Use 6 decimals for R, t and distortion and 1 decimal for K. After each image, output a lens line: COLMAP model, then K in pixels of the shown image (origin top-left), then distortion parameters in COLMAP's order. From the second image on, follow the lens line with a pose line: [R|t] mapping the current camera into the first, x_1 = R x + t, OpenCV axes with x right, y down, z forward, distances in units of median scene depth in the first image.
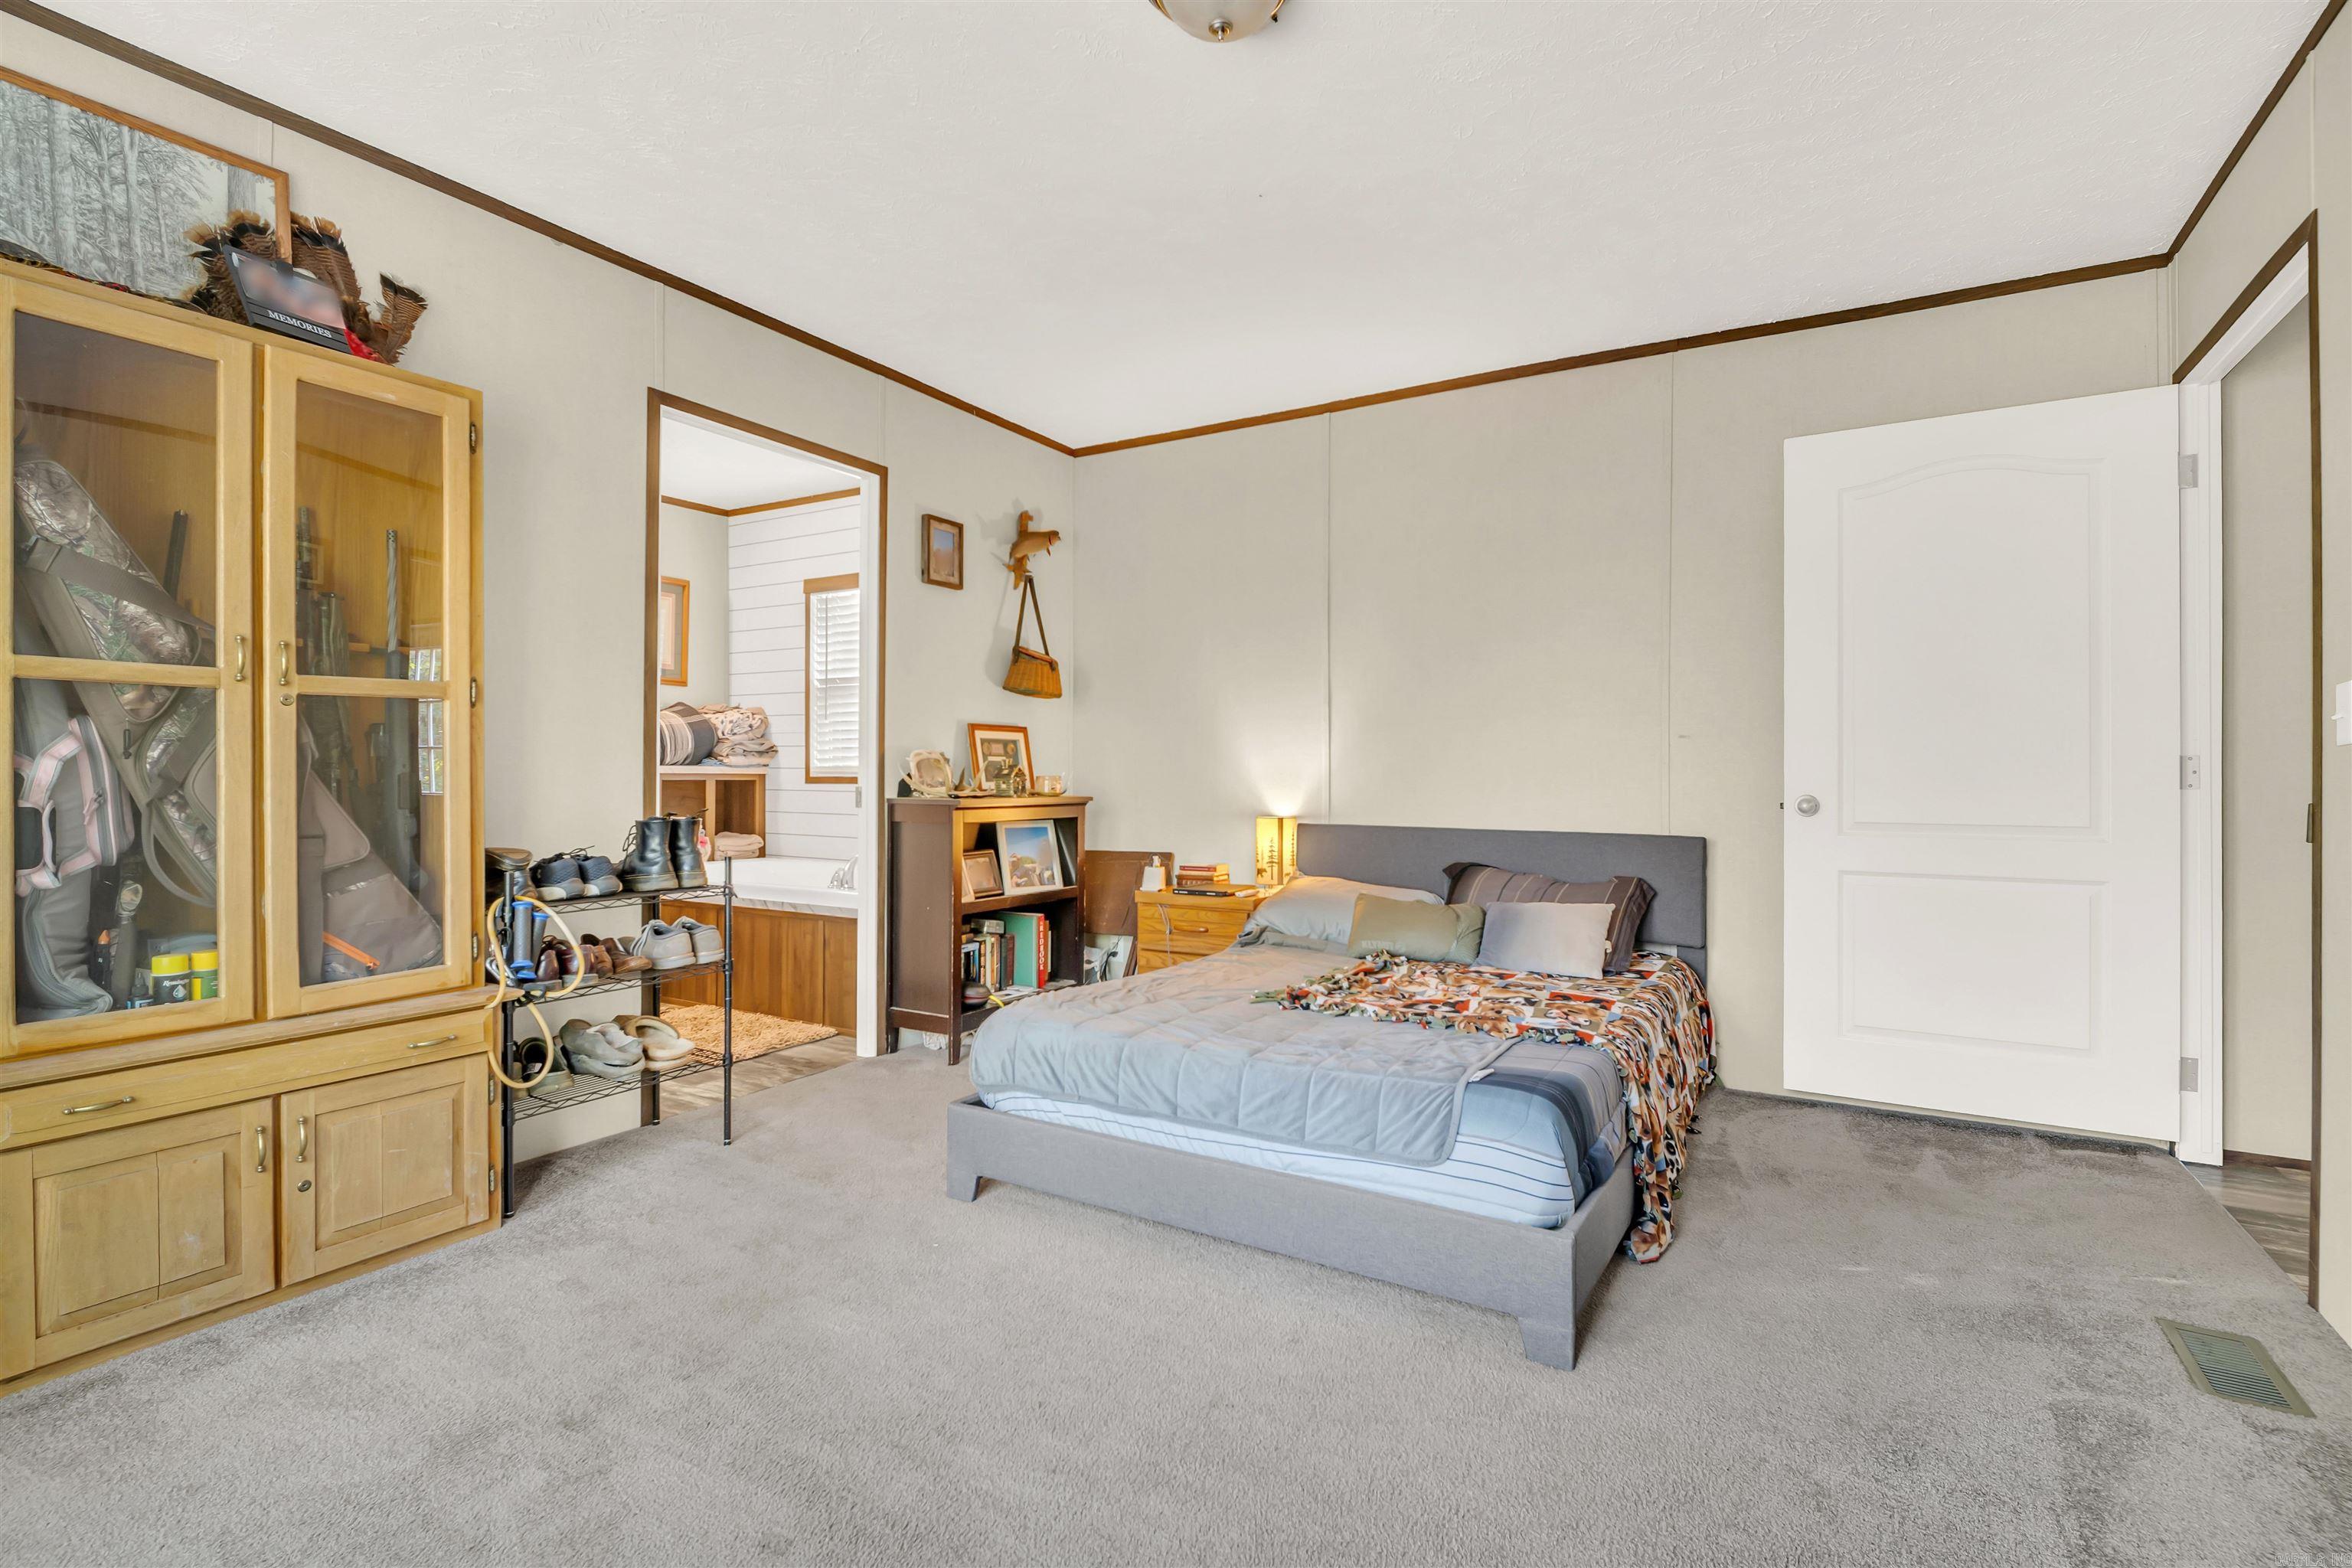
lens RADIAL K [[1075.3, 0, 1177.3], [0, 1075.3, 773.3], [0, 0, 1]] dist [-0.020943, -0.002763]
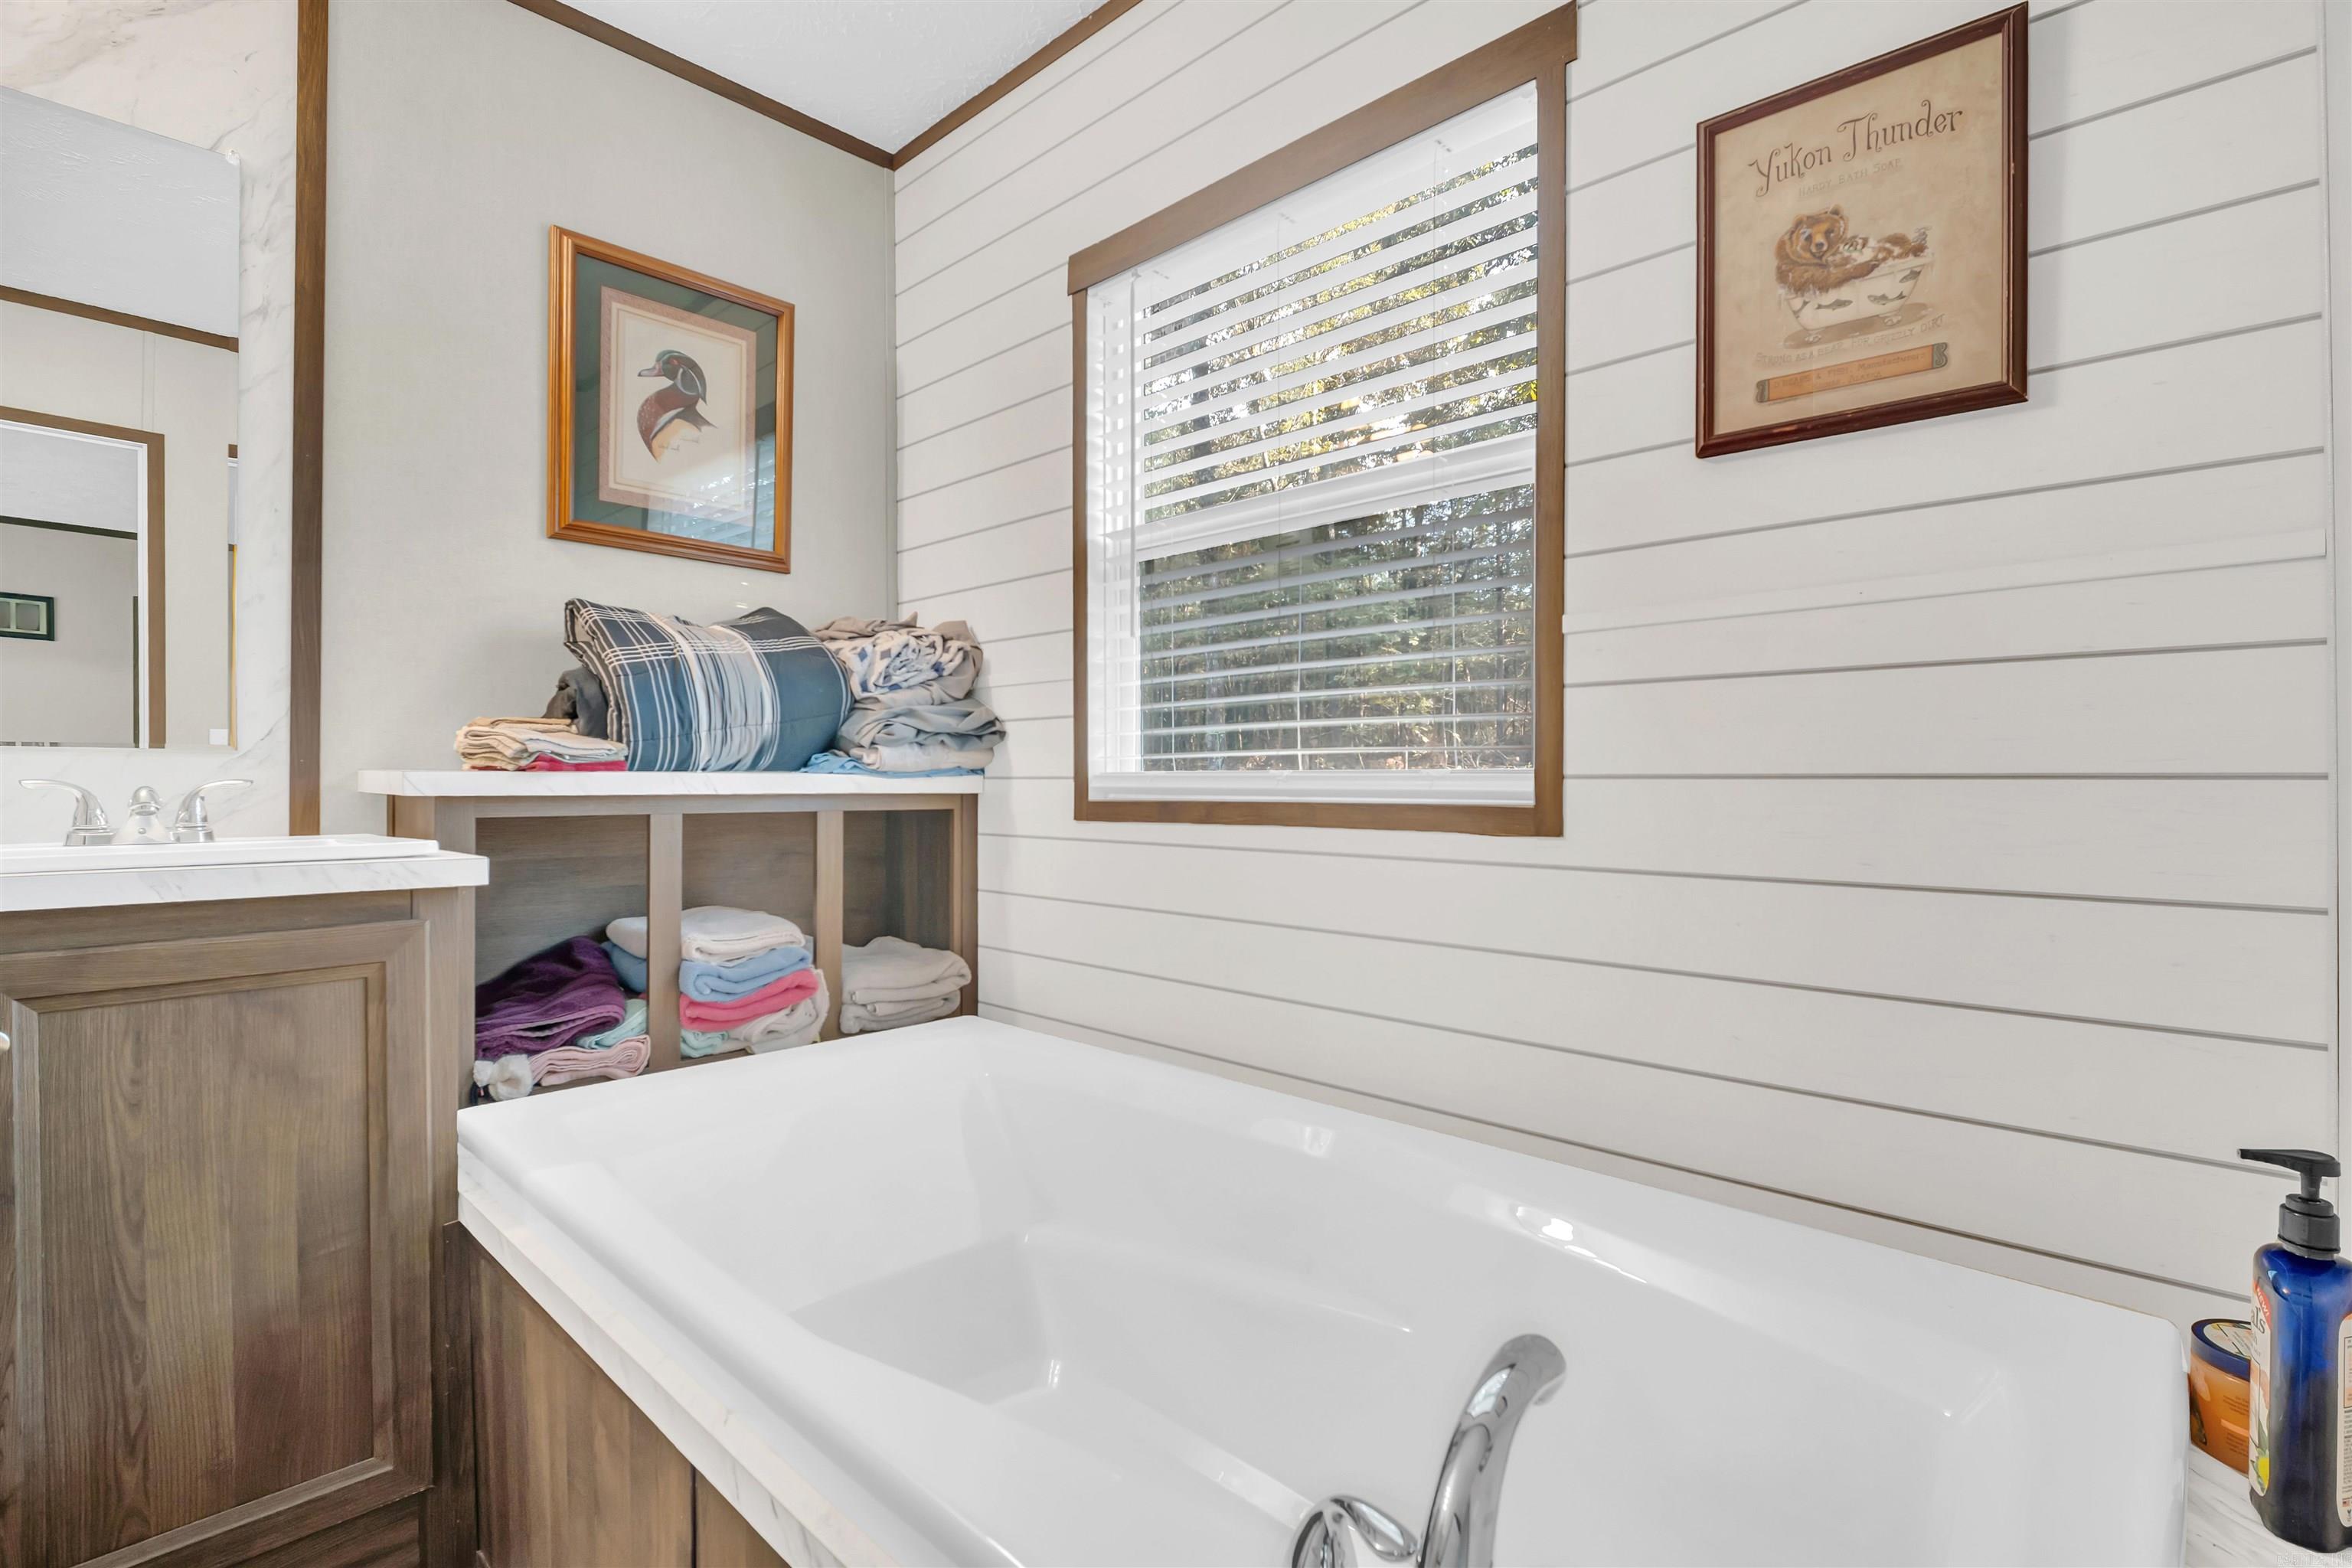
lens RADIAL K [[1075.3, 0, 1179.3], [0, 1075.3, 795.4], [0, 0, 1]] dist [-0.020943, -0.002763]
pose [[0.973425, -0.005075, -0.228950, -0.226869], [0.005145, 0.999987, -0.000293, 0.001598], [0.228949, -0.000893, 0.973438, 0.646726]]
